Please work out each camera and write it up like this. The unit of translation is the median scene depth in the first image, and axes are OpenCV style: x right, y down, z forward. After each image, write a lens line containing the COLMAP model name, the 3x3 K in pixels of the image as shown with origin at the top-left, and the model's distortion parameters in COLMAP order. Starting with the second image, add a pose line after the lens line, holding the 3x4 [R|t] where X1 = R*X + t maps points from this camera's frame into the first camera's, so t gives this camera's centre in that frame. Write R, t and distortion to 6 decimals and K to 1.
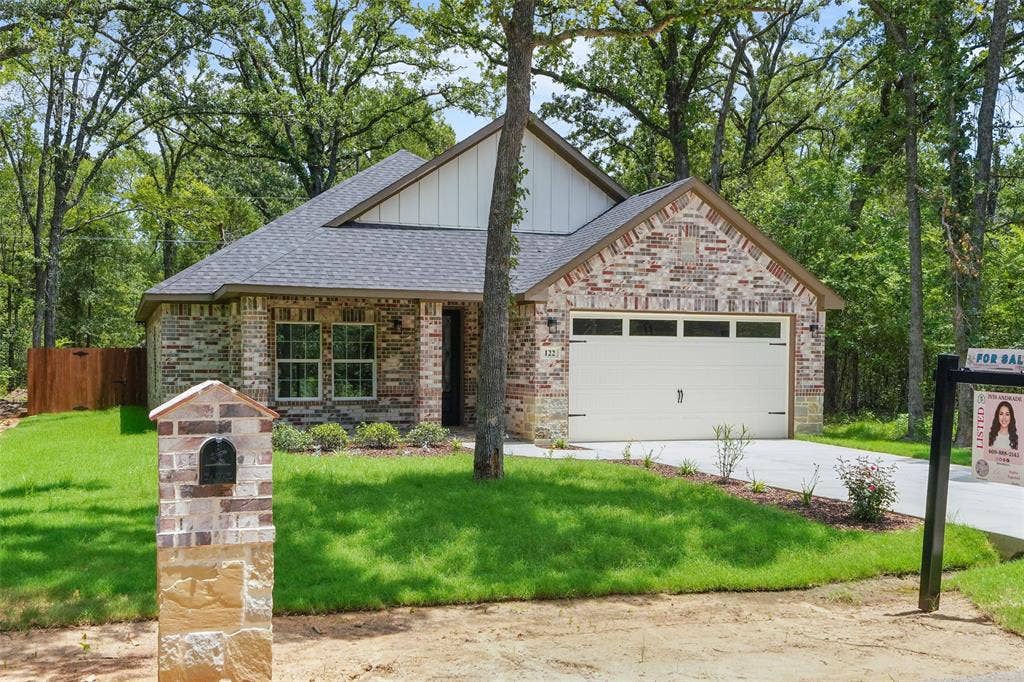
lens RADIAL K [[996.6, 0, 508.7], [0, 996.6, 380.3], [0, 0, 1]] dist [0.065260, 0.000000]
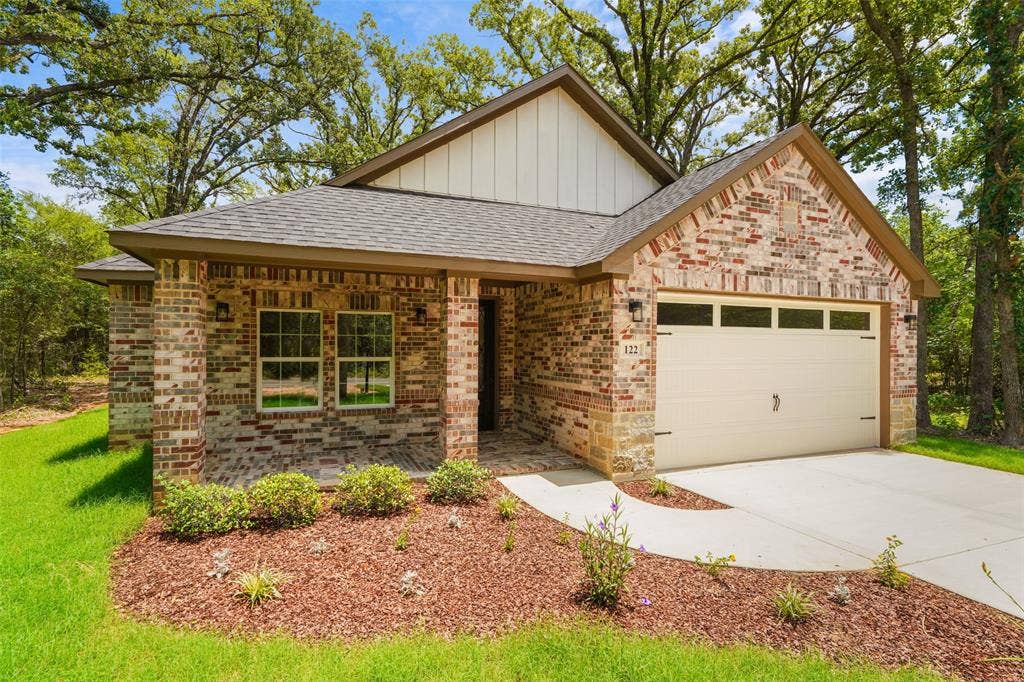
lens RADIAL K [[484.5, 0, 505.6], [0, 484.5, 344.6], [0, 0, 1]] dist [-0.017929, 0.002463]
pose [[0.999875, -0.001205, 0.015783, -0.050681], [0.001639, 0.999620, -0.027515, -0.020542], [-0.015743, 0.027537, 0.999497, 0.627754]]
